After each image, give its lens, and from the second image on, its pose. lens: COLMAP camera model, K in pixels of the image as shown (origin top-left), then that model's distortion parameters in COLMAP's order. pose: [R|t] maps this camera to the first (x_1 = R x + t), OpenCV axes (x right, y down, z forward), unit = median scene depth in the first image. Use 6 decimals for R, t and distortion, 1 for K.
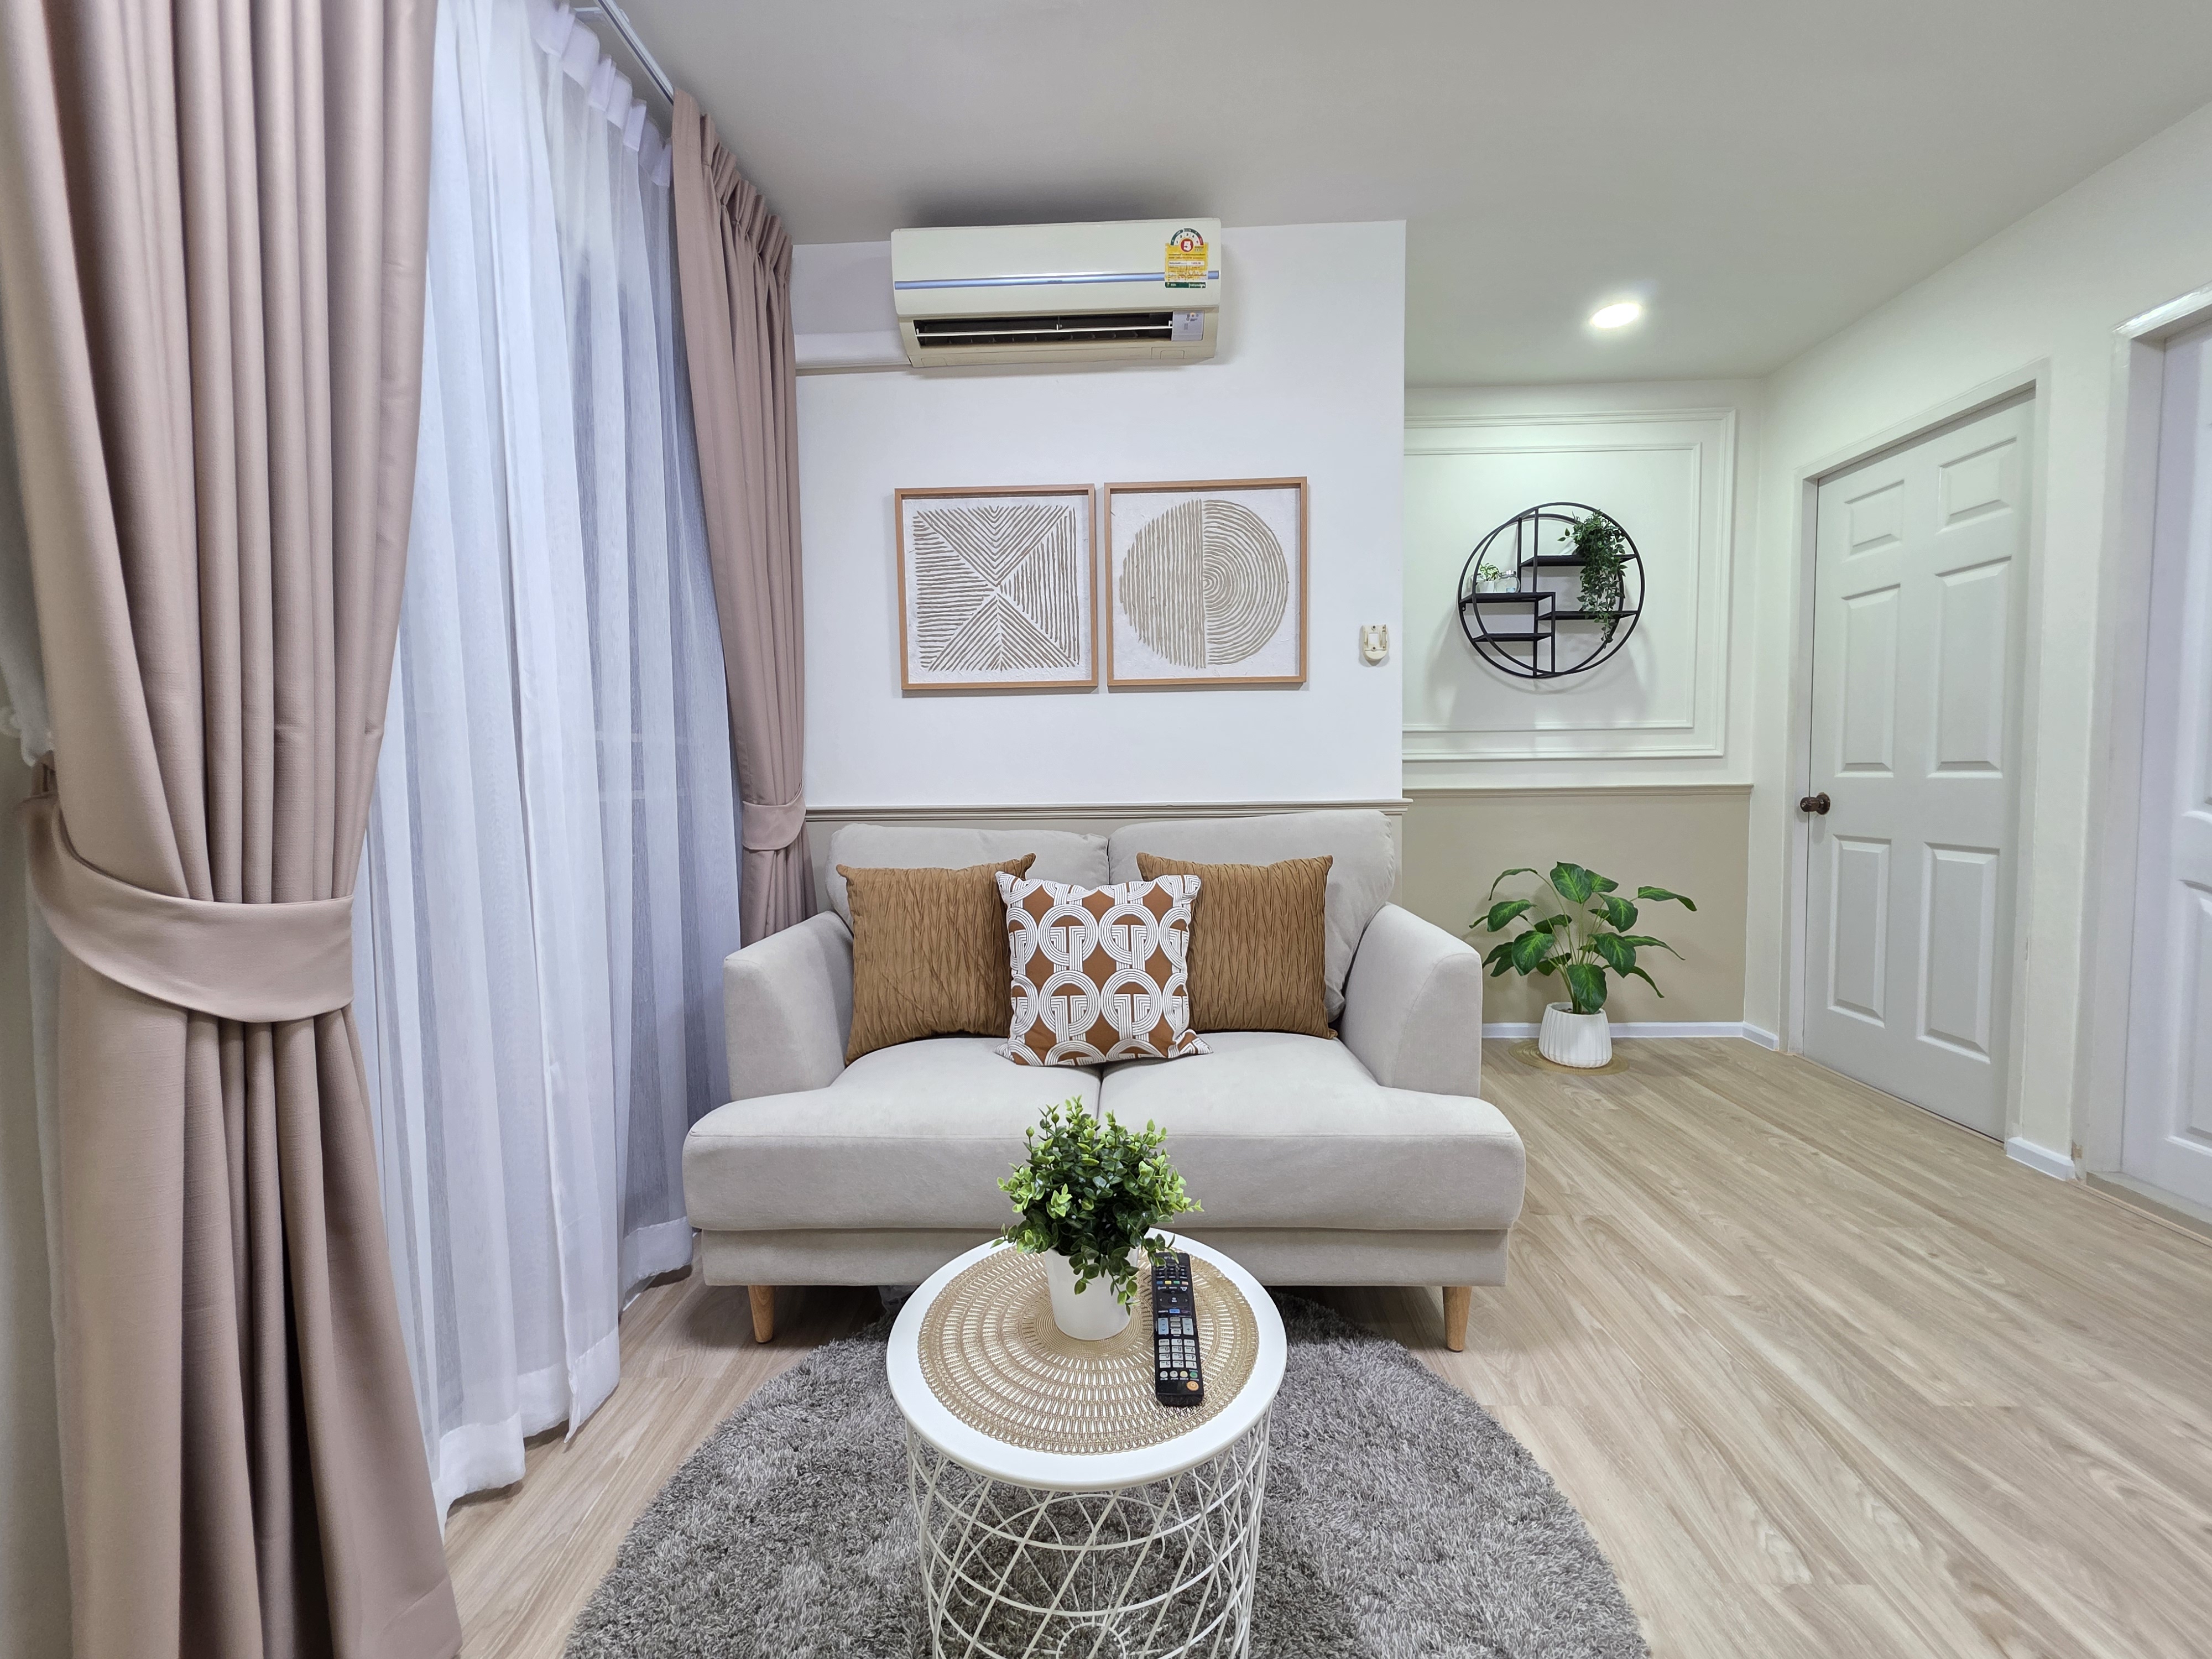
lens RADIAL K [[889.4, 0, 1106.4], [0, 889.4, 825.6], [0, 0, 1]] dist [-0.002727, 0.000255]
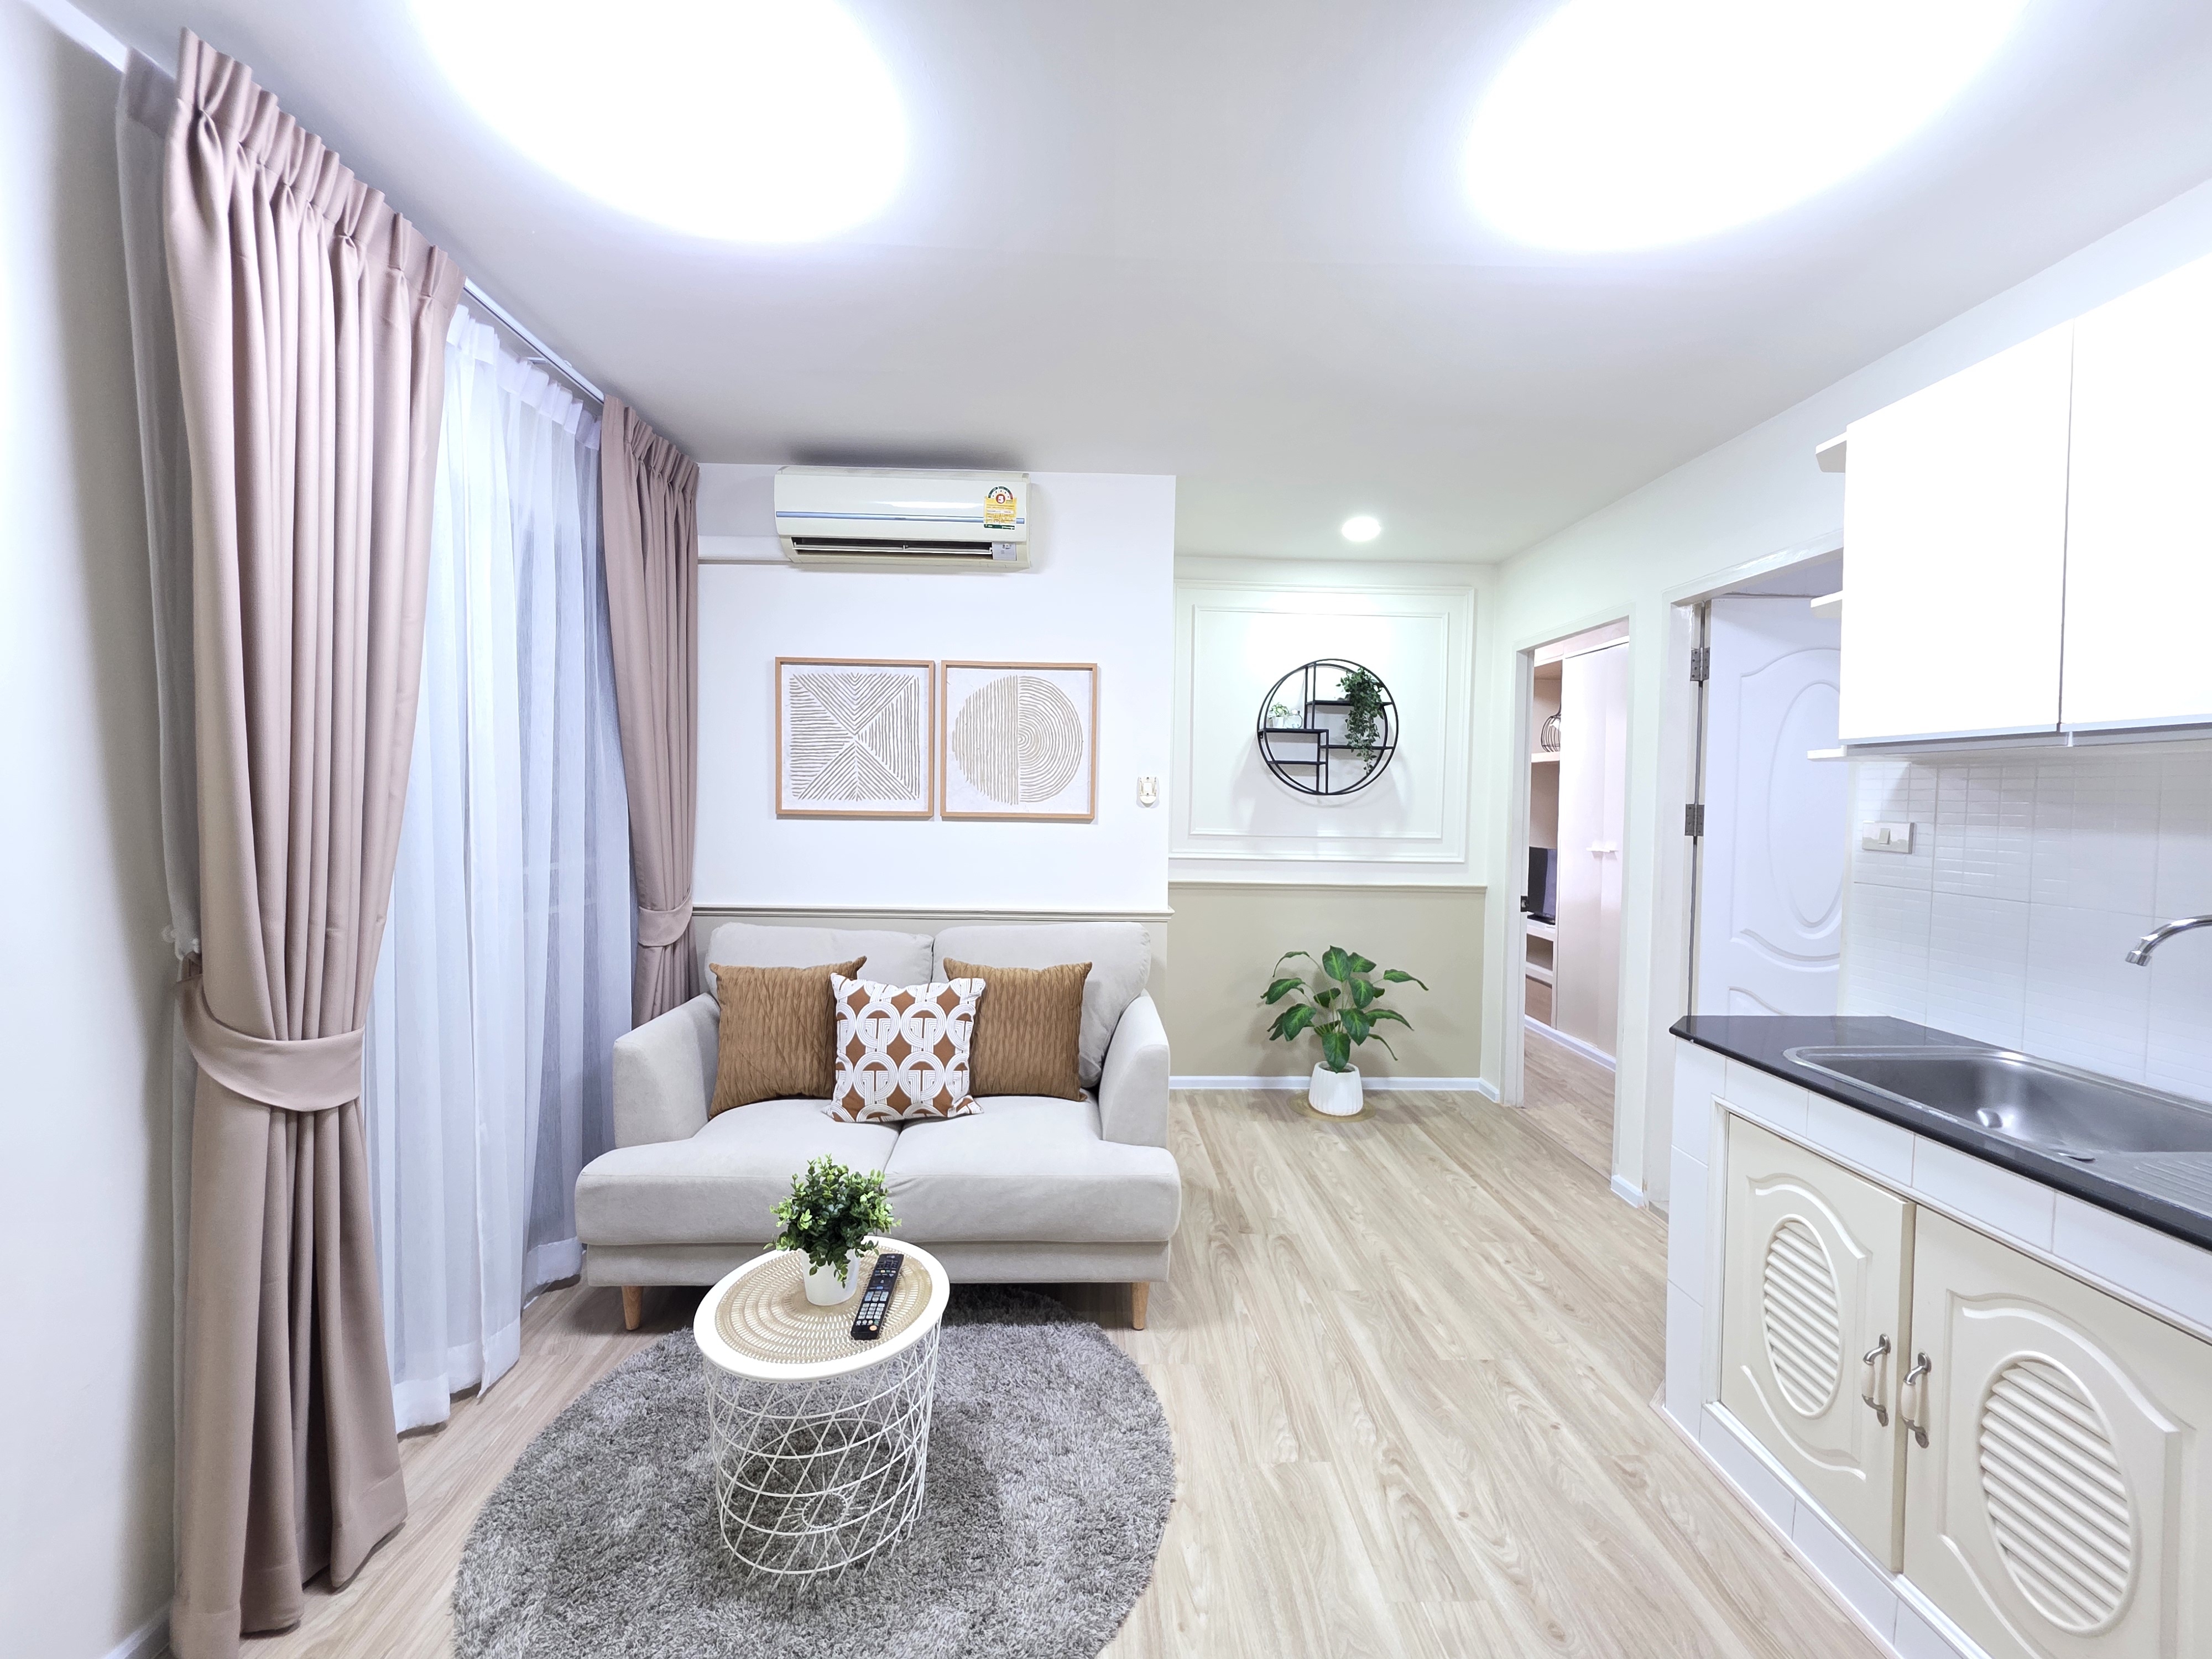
lens RADIAL K [[889.4, 0, 1106.9], [0, 889.4, 824.5], [0, 0, 1]] dist [-0.002727, 0.000255]
pose [[0.997046, 0.028697, 0.071245, 0.197071], [-0.026572, 0.999179, -0.030588, -0.148968], [-0.072064, 0.028605, 0.996990, -0.382995]]
